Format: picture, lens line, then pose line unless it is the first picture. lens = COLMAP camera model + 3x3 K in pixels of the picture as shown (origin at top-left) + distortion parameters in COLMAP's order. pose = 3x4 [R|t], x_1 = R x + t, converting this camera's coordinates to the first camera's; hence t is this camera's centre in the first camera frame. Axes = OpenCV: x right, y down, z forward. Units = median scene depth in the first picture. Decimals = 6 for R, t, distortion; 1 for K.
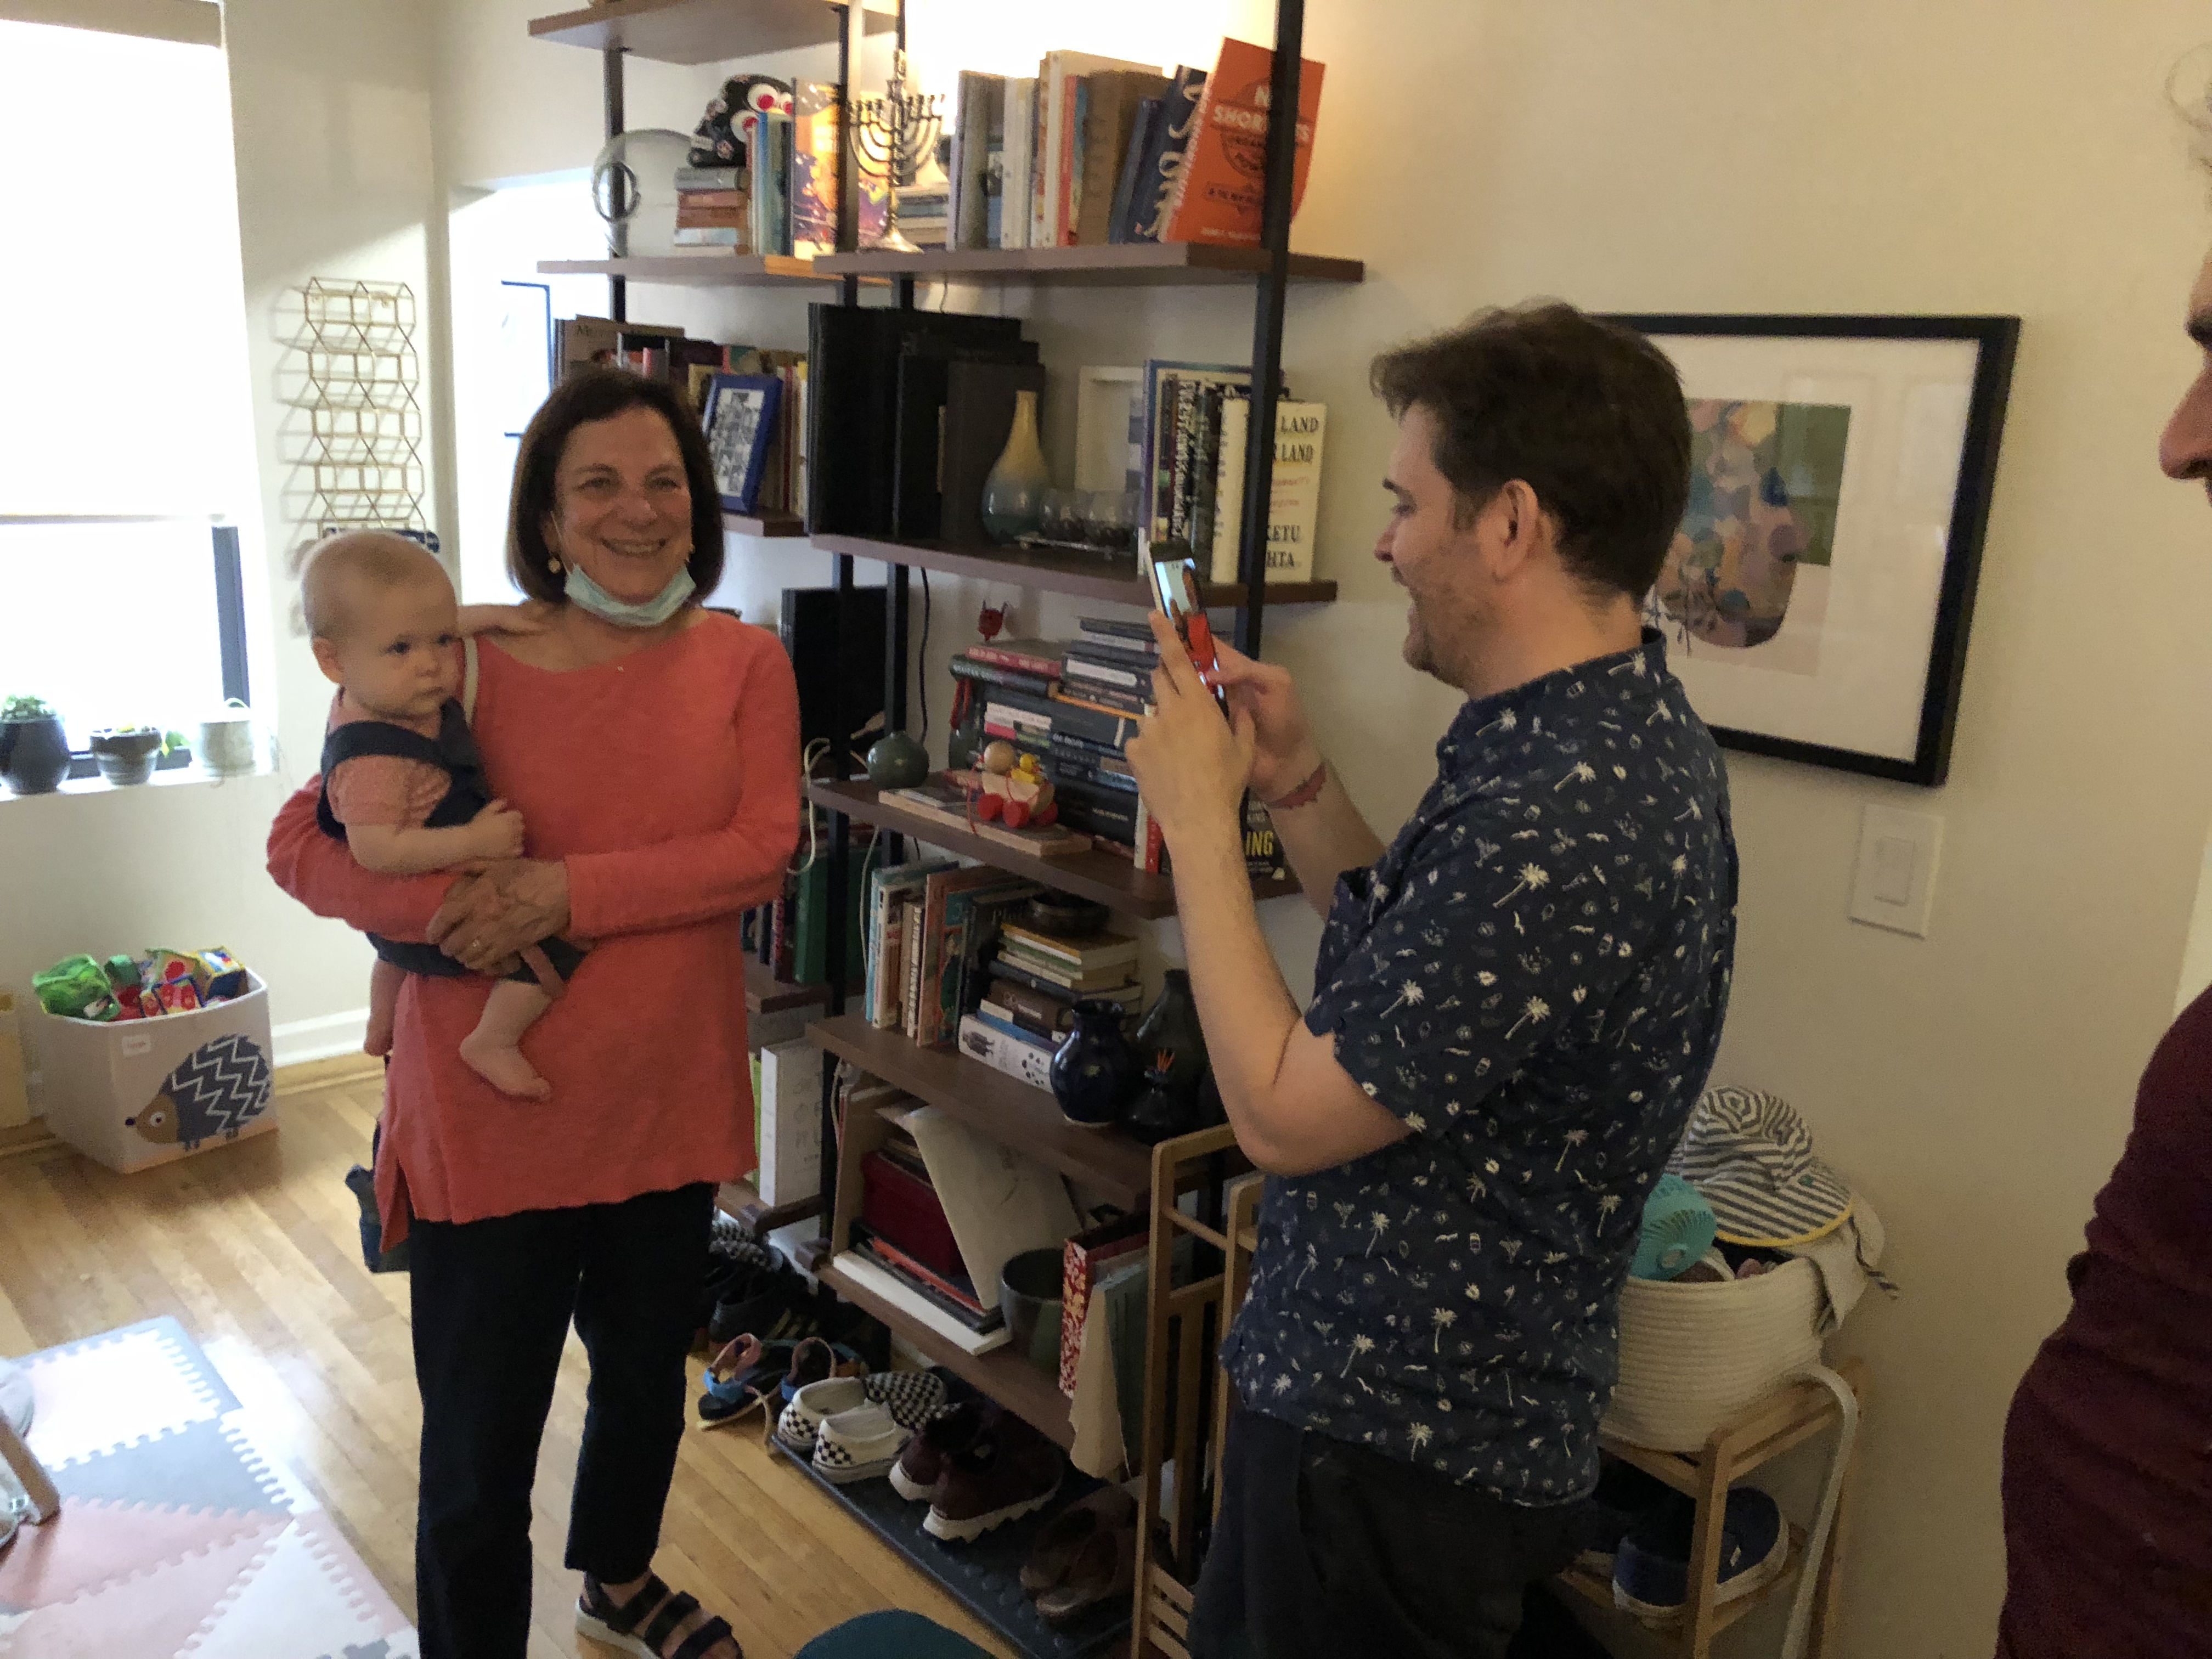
lens RADIAL K [[1815.2, 0, 1109.1], [0, 1815.2, 832.4], [0, 0, 1]] dist [0.055219, -0.051195]
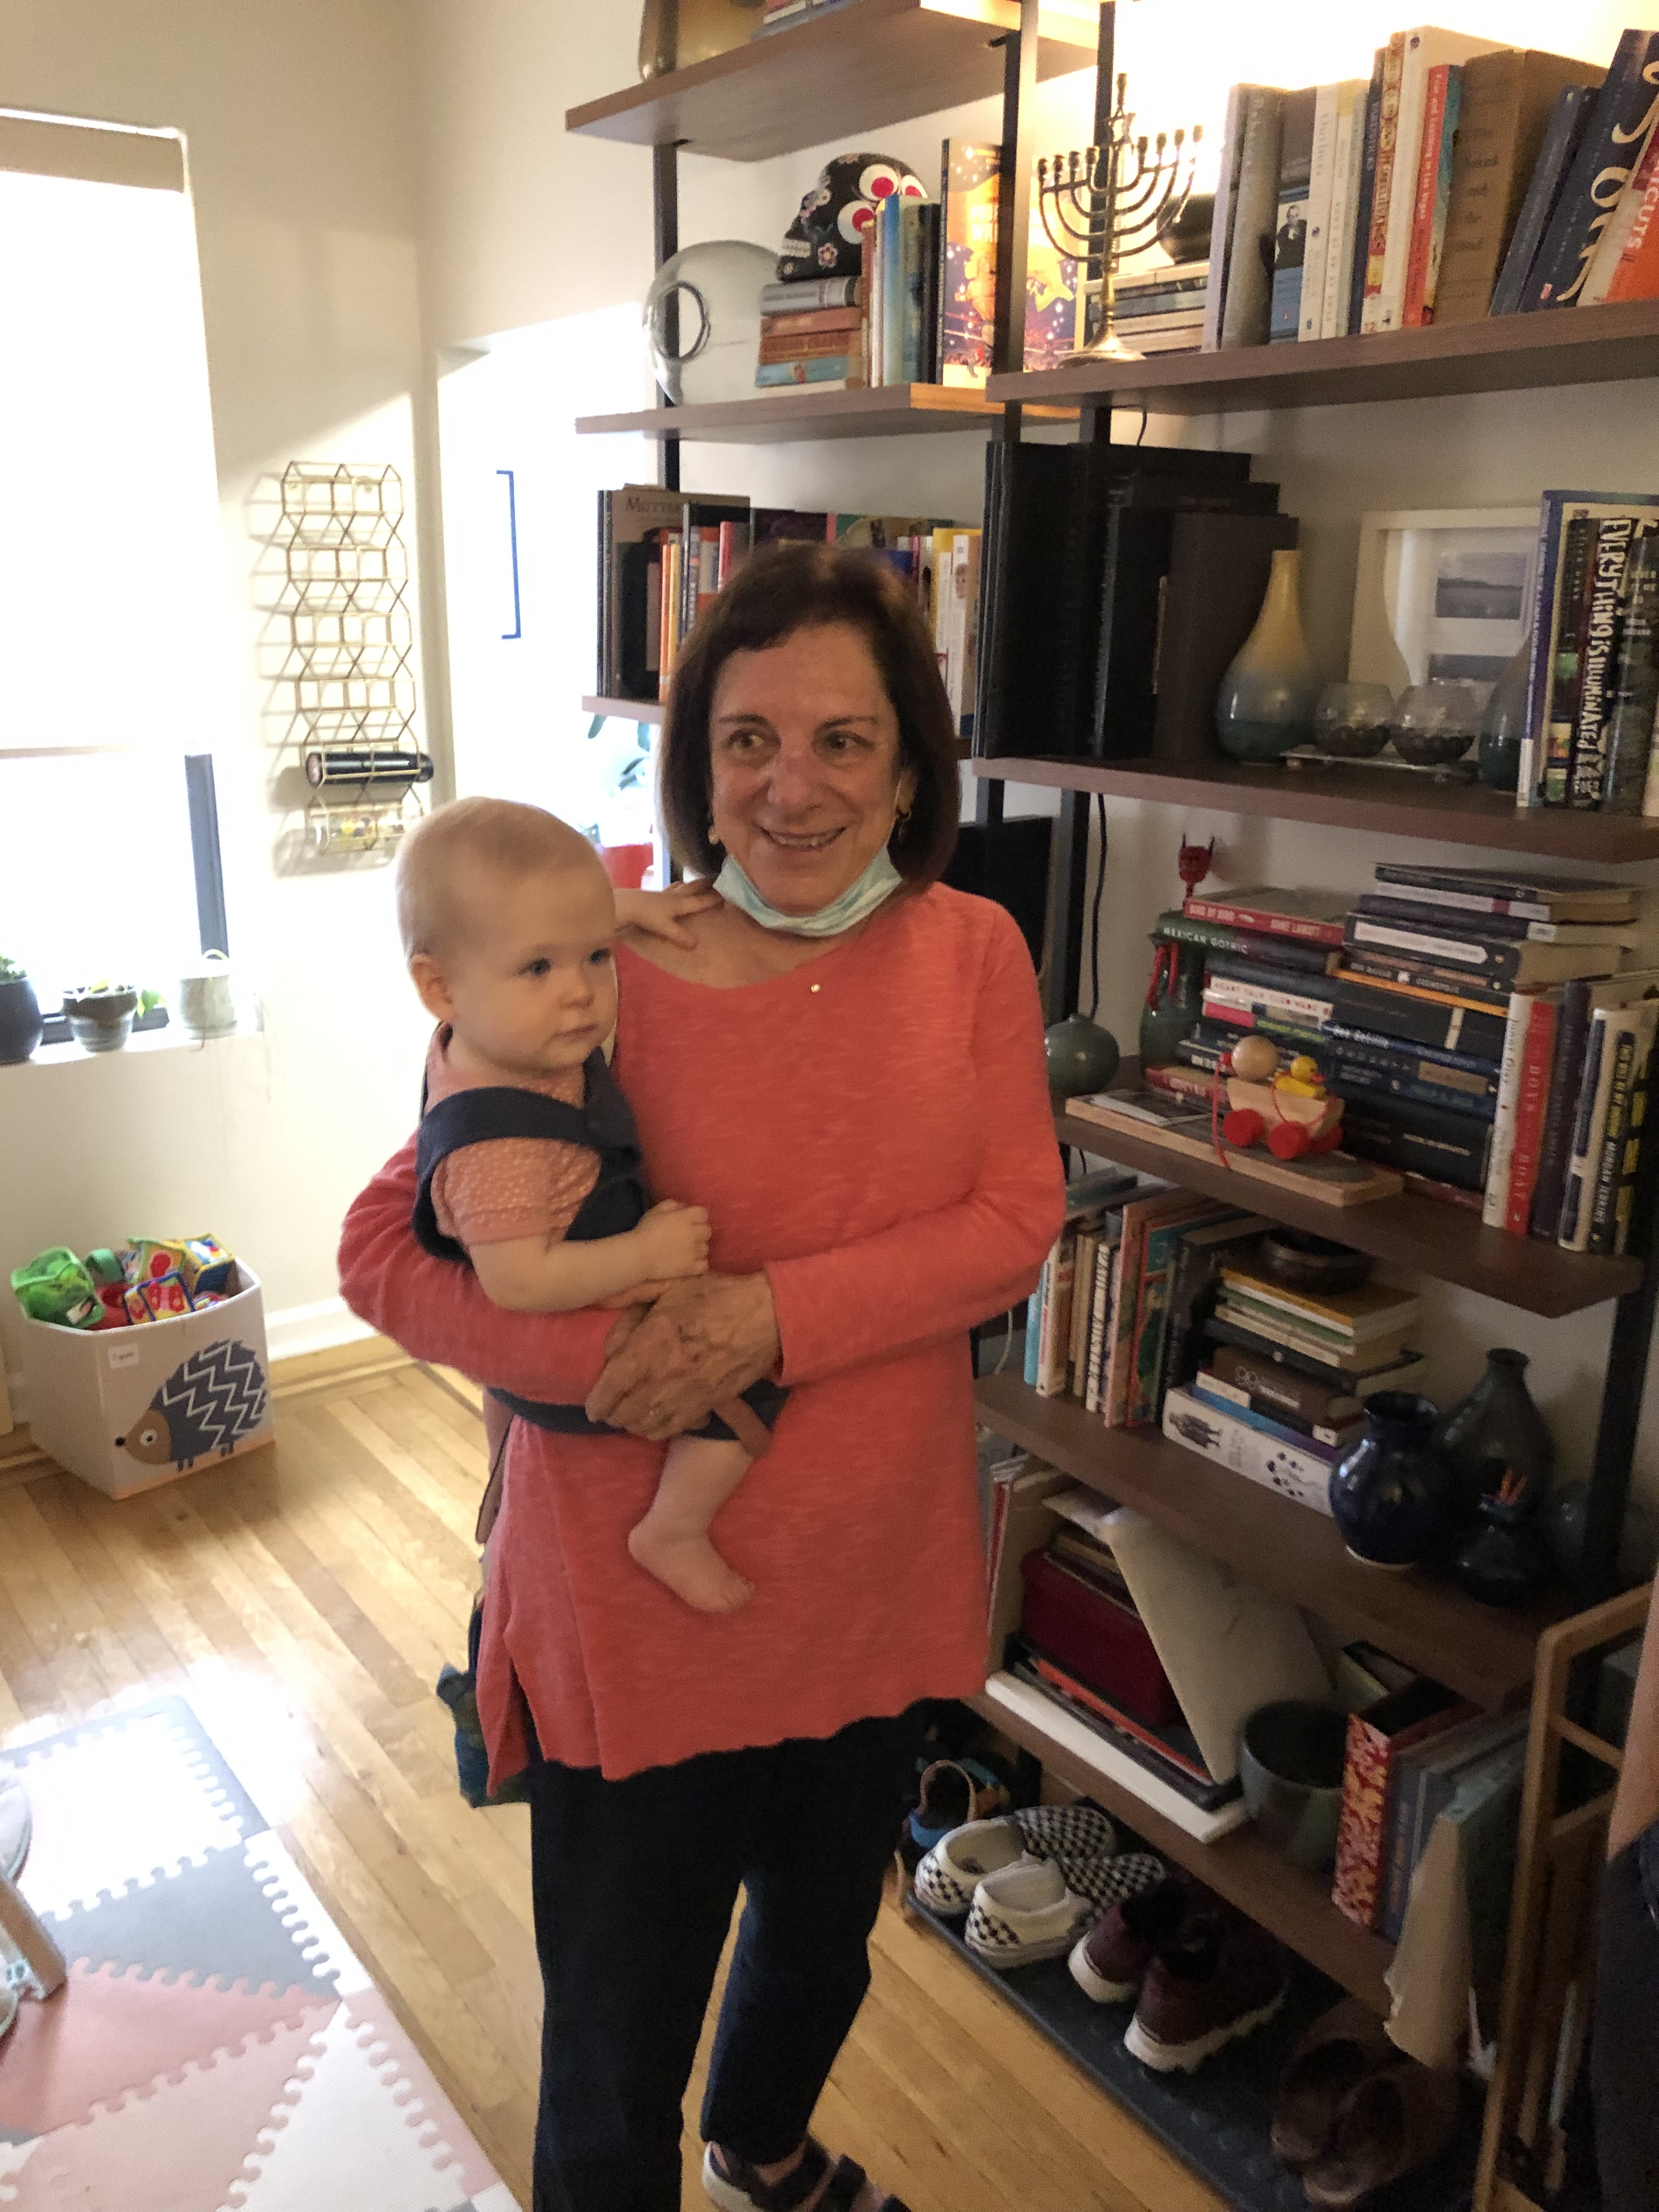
lens RADIAL K [[1815.2, 0, 813.4], [0, 1815.2, 1089.5], [0, 0, 1]] dist [0.055219, -0.051195]
pose [[0.994239, -0.009308, -0.106785, -0.145976], [0.013501, 0.999163, 0.038614, -0.054899], [0.106336, -0.039833, 0.993532, 0.233435]]
